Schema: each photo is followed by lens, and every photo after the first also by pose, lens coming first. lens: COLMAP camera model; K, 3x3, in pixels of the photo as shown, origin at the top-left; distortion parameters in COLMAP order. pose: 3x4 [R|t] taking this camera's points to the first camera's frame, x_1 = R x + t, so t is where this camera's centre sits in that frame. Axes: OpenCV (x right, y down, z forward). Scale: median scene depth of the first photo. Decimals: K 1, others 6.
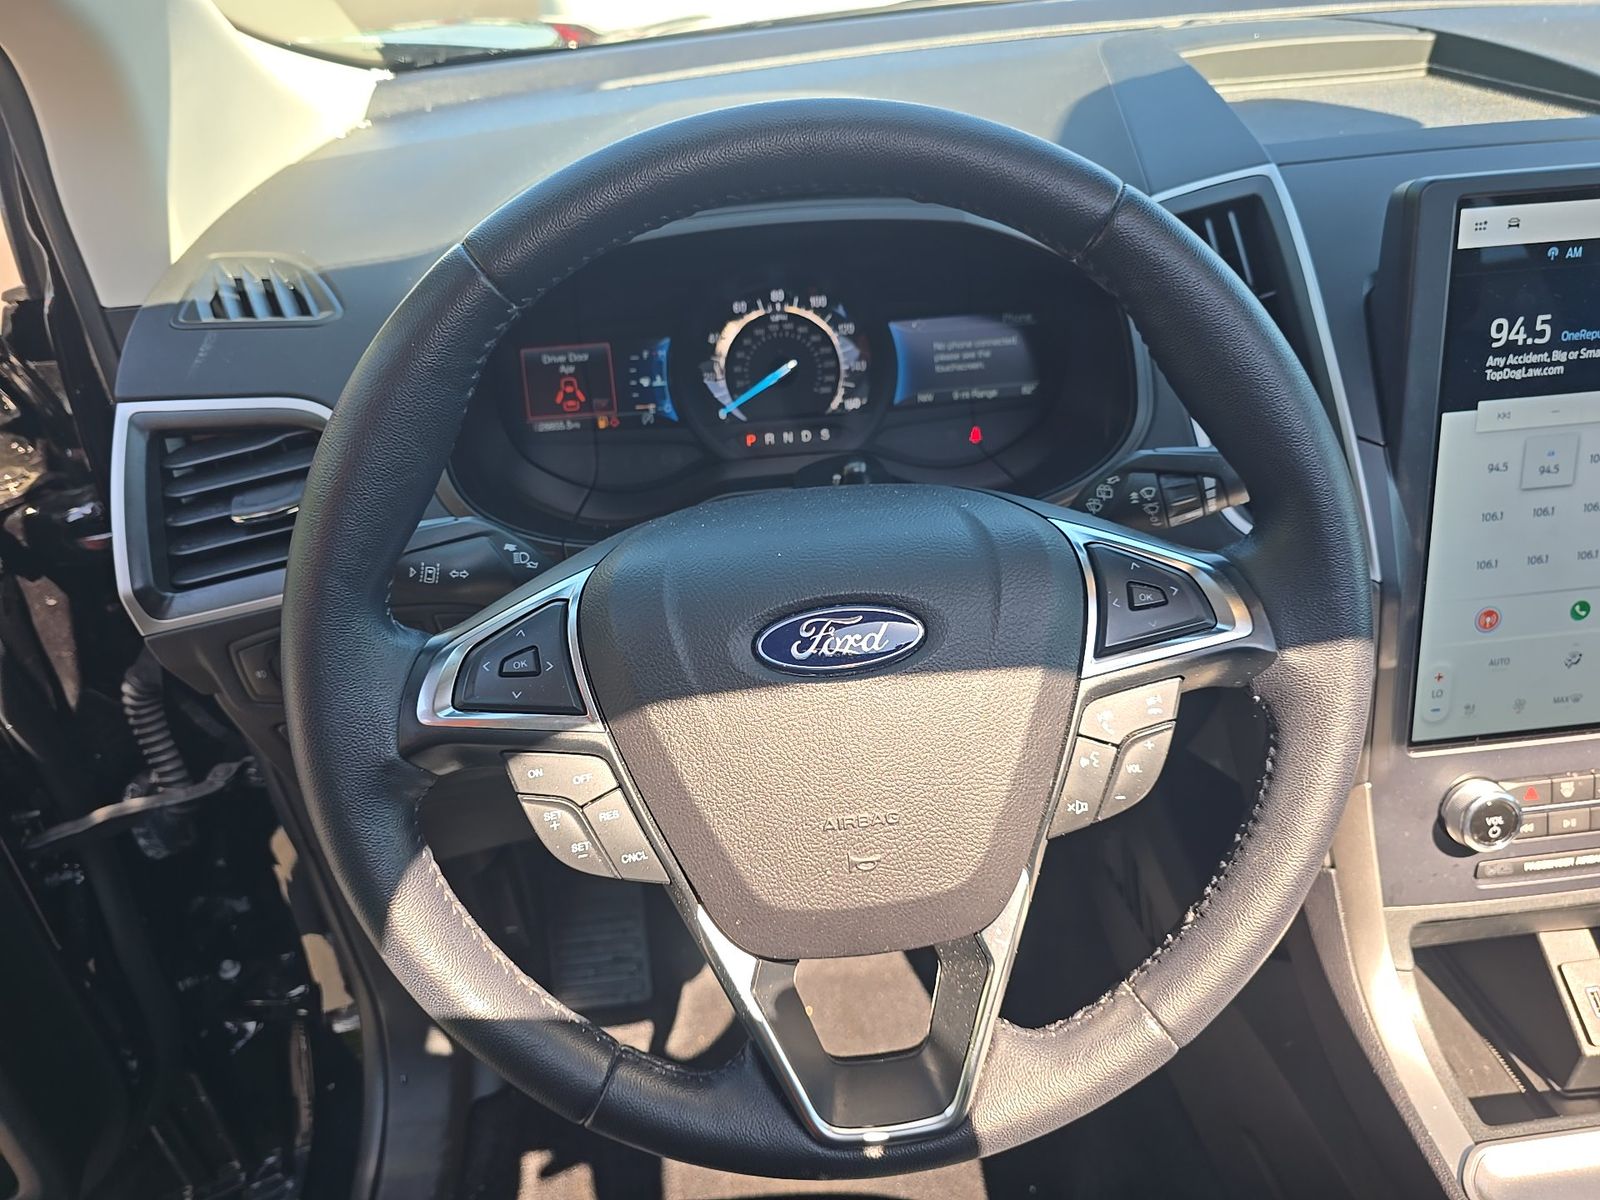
lens RADIAL K [[1030.9, 0, 800.0], [0, 1030.9, 600.0], [0, 0, 1]] dist [0.009811, -0.028533]
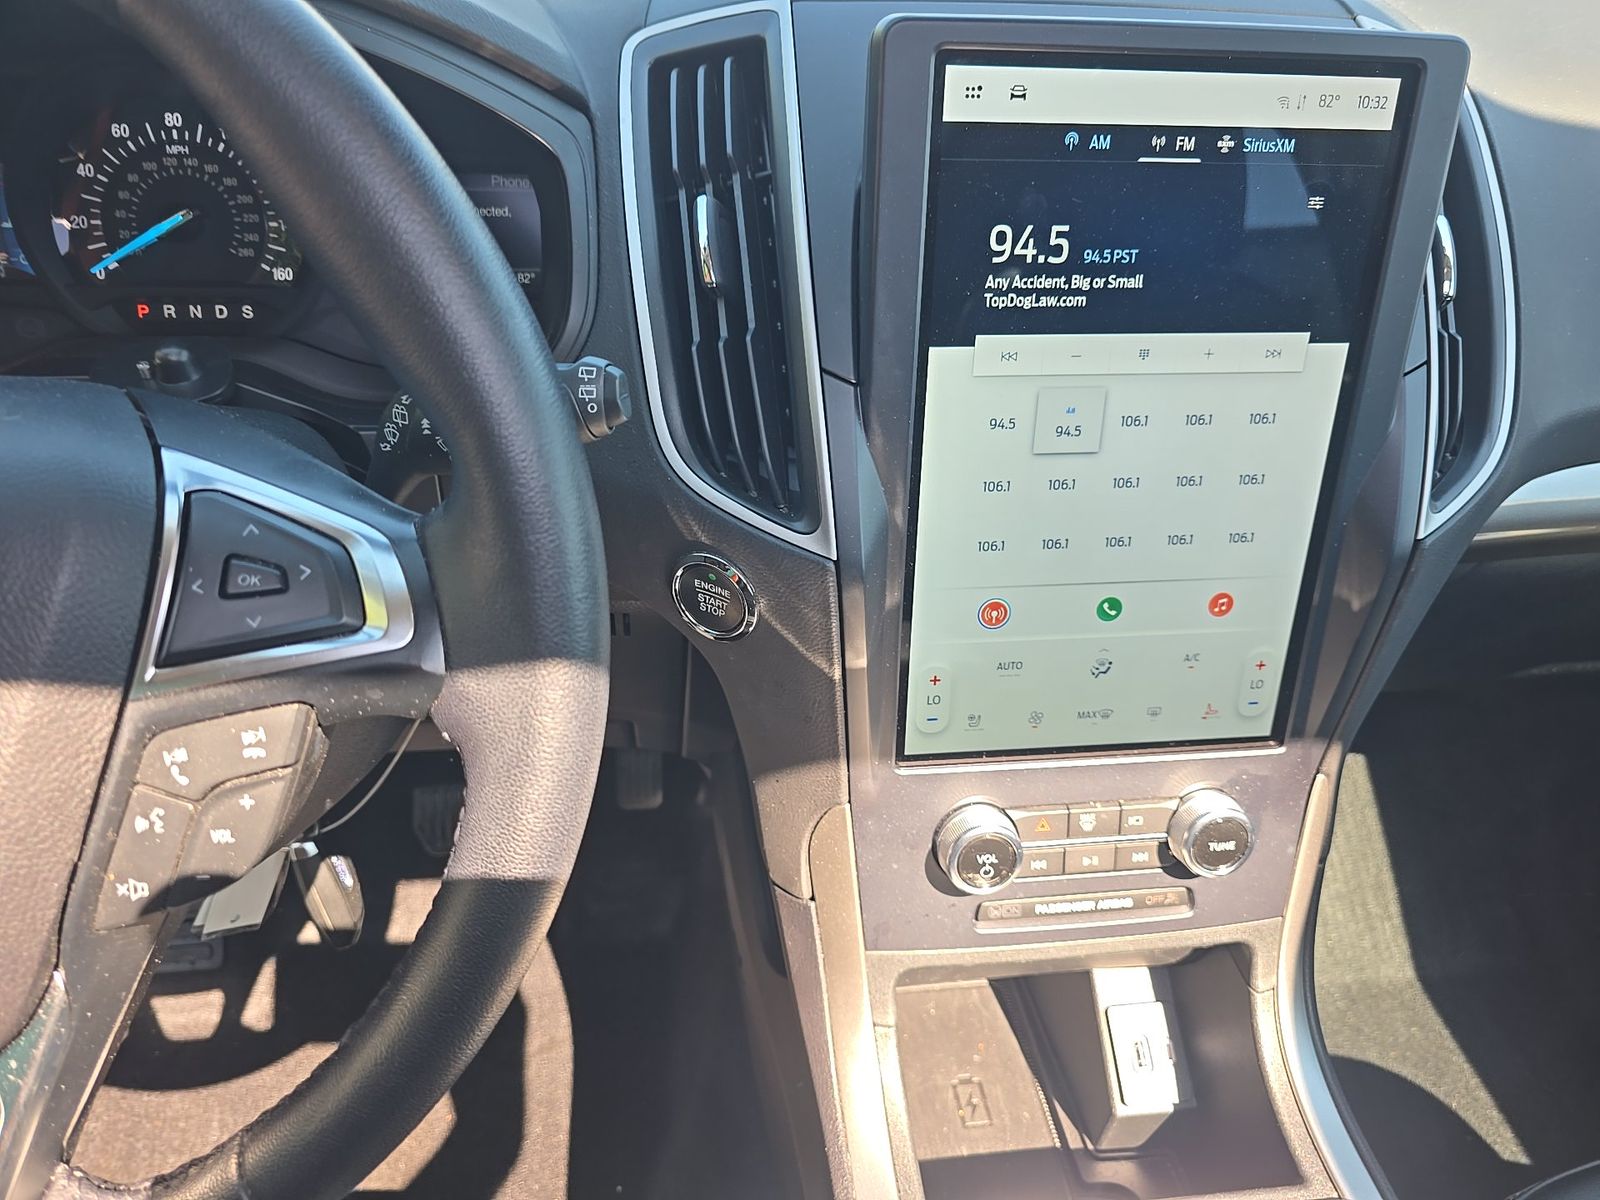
lens RADIAL K [[1067.4, 0, 732.2], [0, 1067.4, 593.7], [0, 0, 1]] dist [0.051161, -0.111986]
pose [[0.992290, 0.060480, 0.108175, 0.369651], [-0.068378, 0.995140, 0.070855, -0.041071], [-0.103364, -0.077706, 0.991604, 0.193298]]
